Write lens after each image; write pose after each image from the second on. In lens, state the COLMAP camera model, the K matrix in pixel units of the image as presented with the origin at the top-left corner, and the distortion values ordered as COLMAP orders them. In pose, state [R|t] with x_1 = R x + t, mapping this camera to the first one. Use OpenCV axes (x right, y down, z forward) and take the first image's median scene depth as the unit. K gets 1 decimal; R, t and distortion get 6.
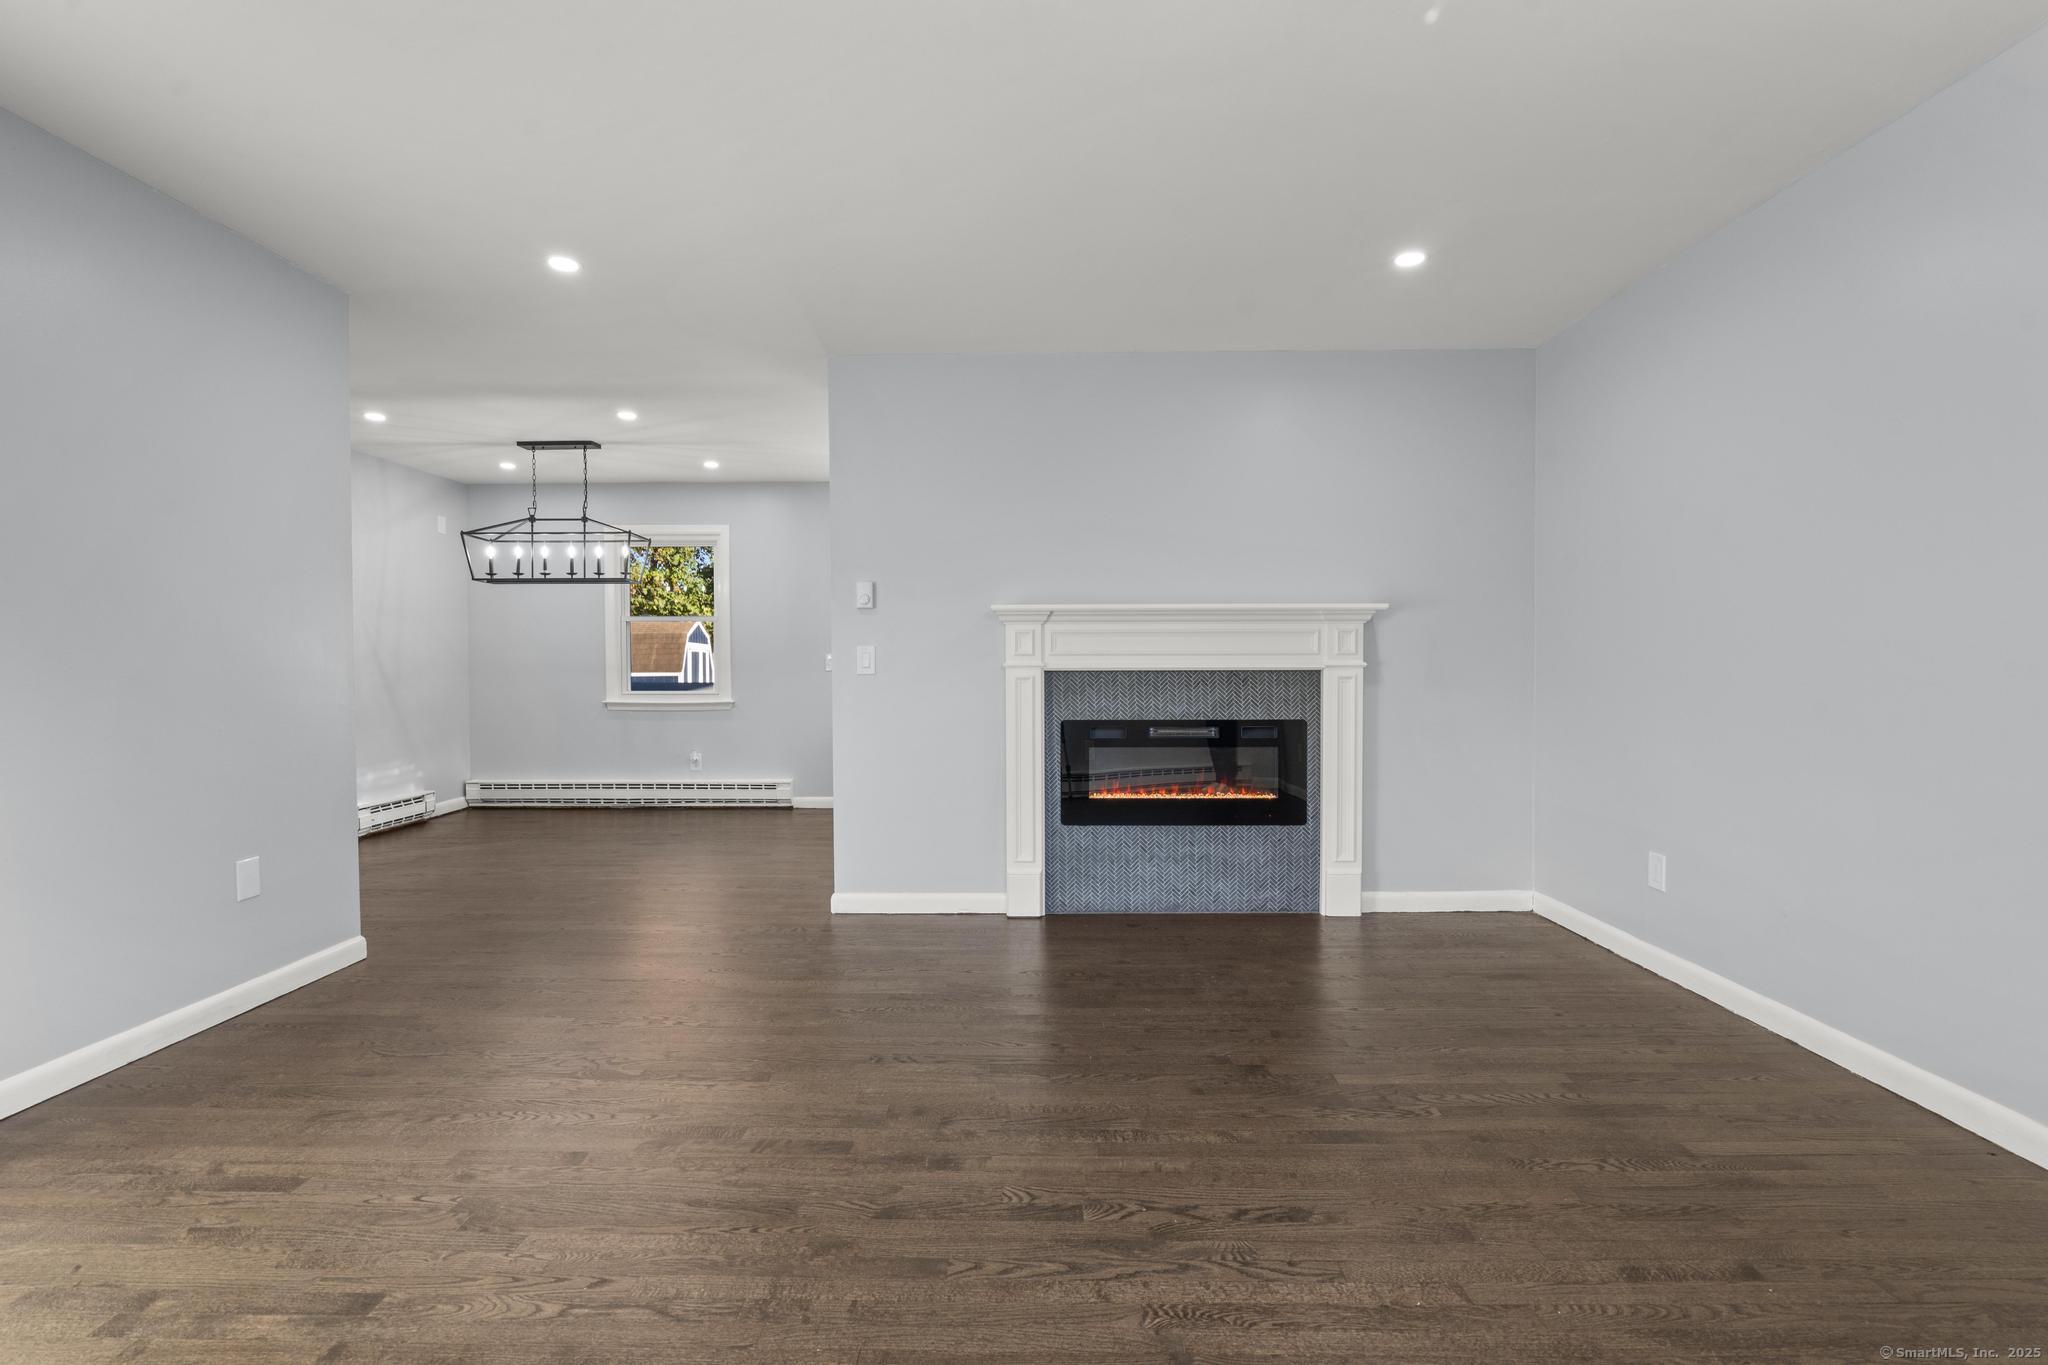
lens RADIAL K [[917.3, 0, 1021.1], [0, 917.3, 683.7], [0, 0, 1]] dist [-0.012383, 0.006353]
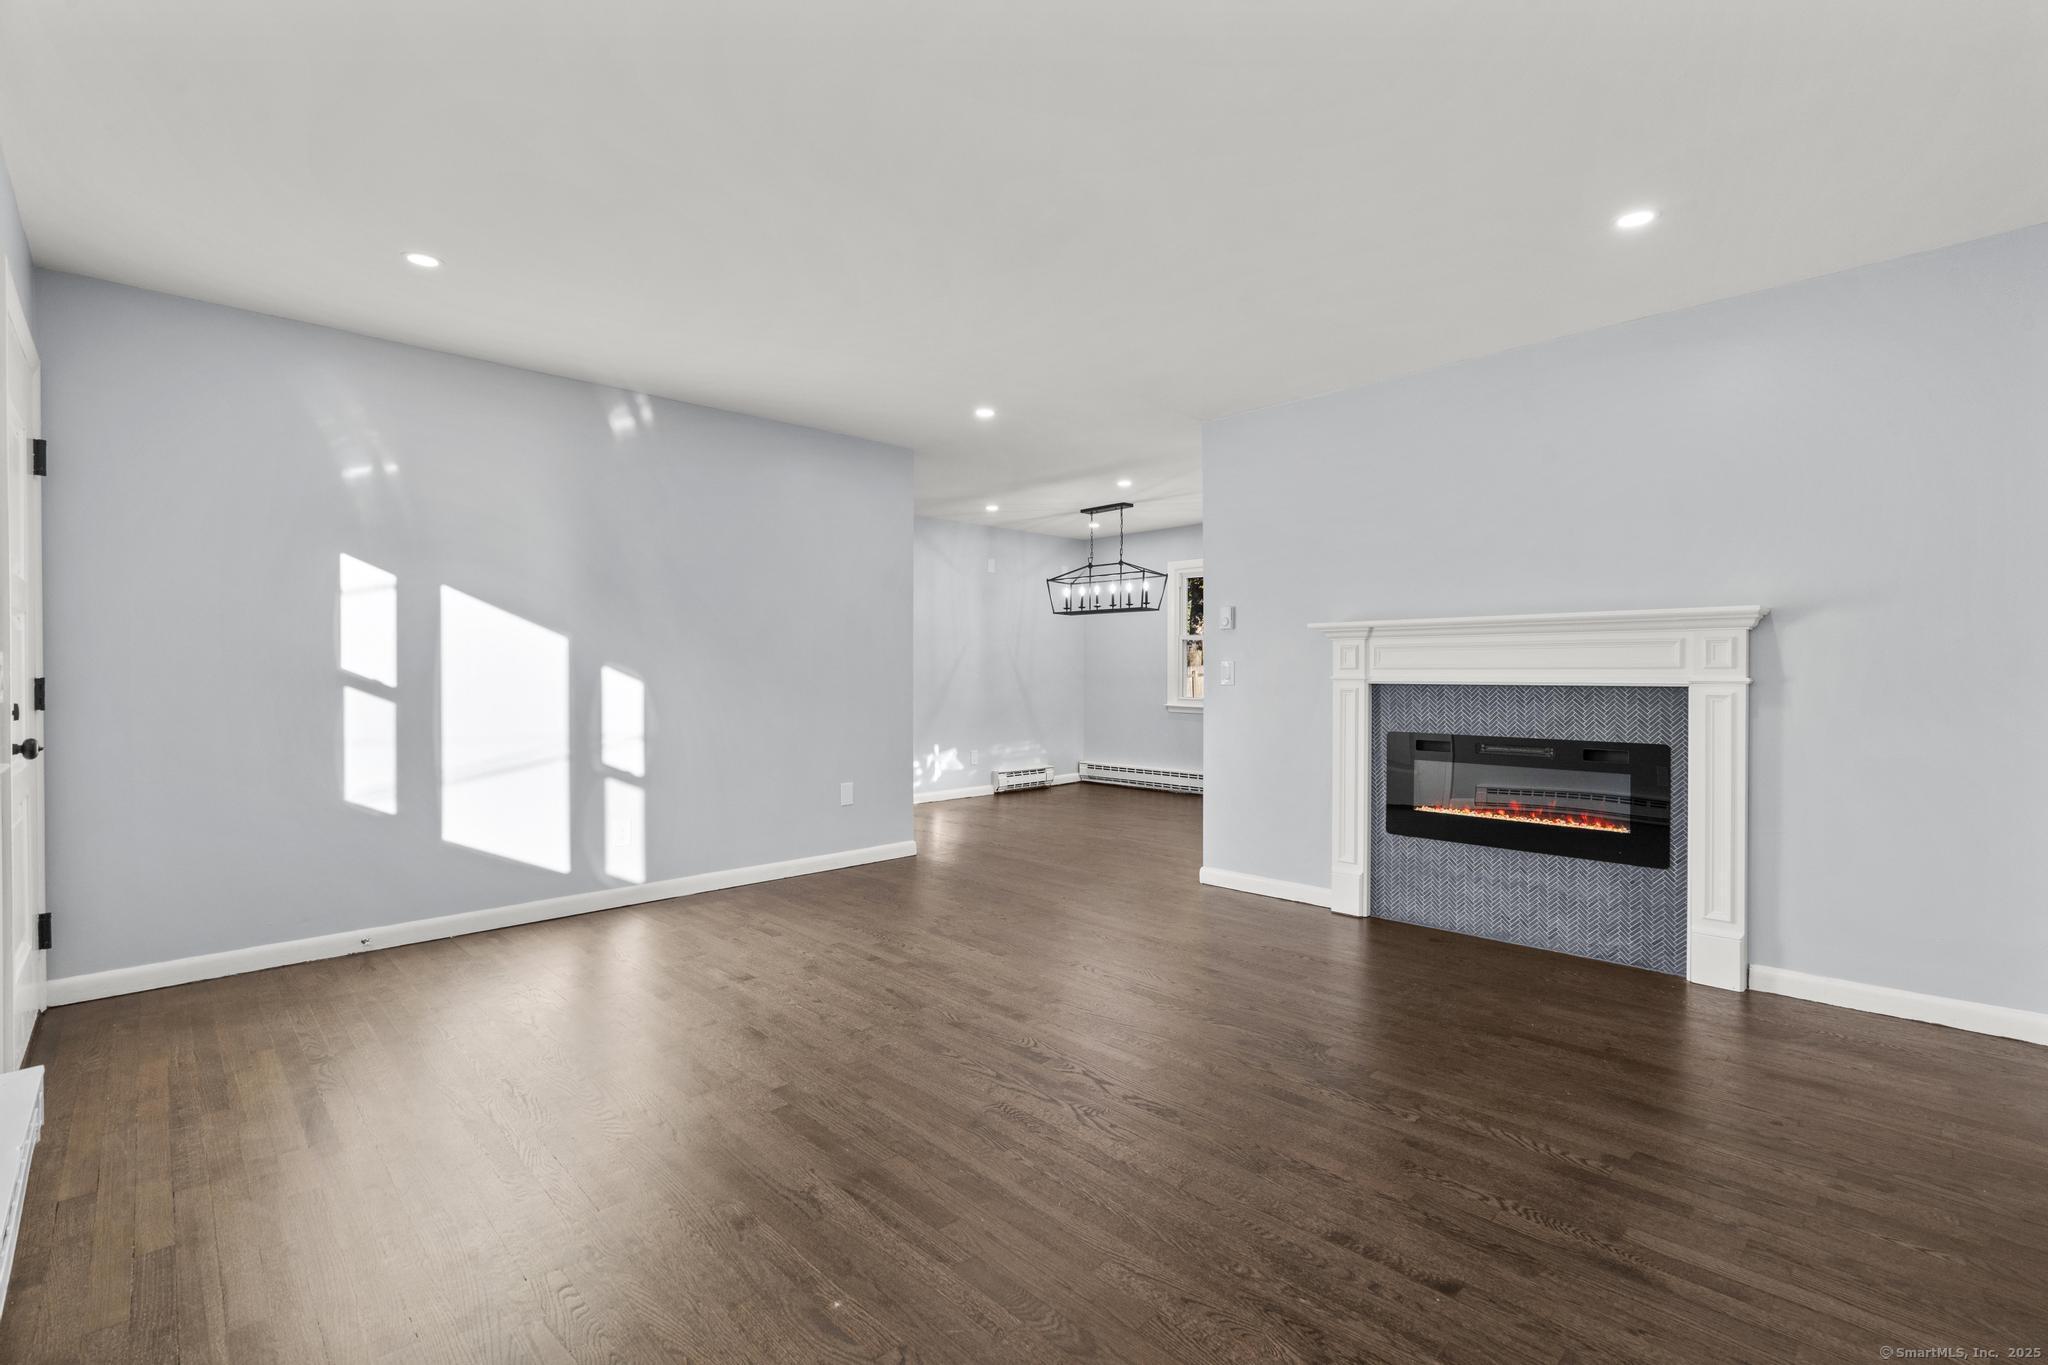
lens RADIAL K [[917.3, 0, 1021.1], [0, 917.3, 683.7], [0, 0, 1]] dist [-0.012383, 0.006353]
pose [[0.705767, 0.012005, -0.708343, 0.483757], [-0.019747, 0.999801, -0.002731, -0.003300], [0.708169, 0.015915, 0.705863, -0.022686]]
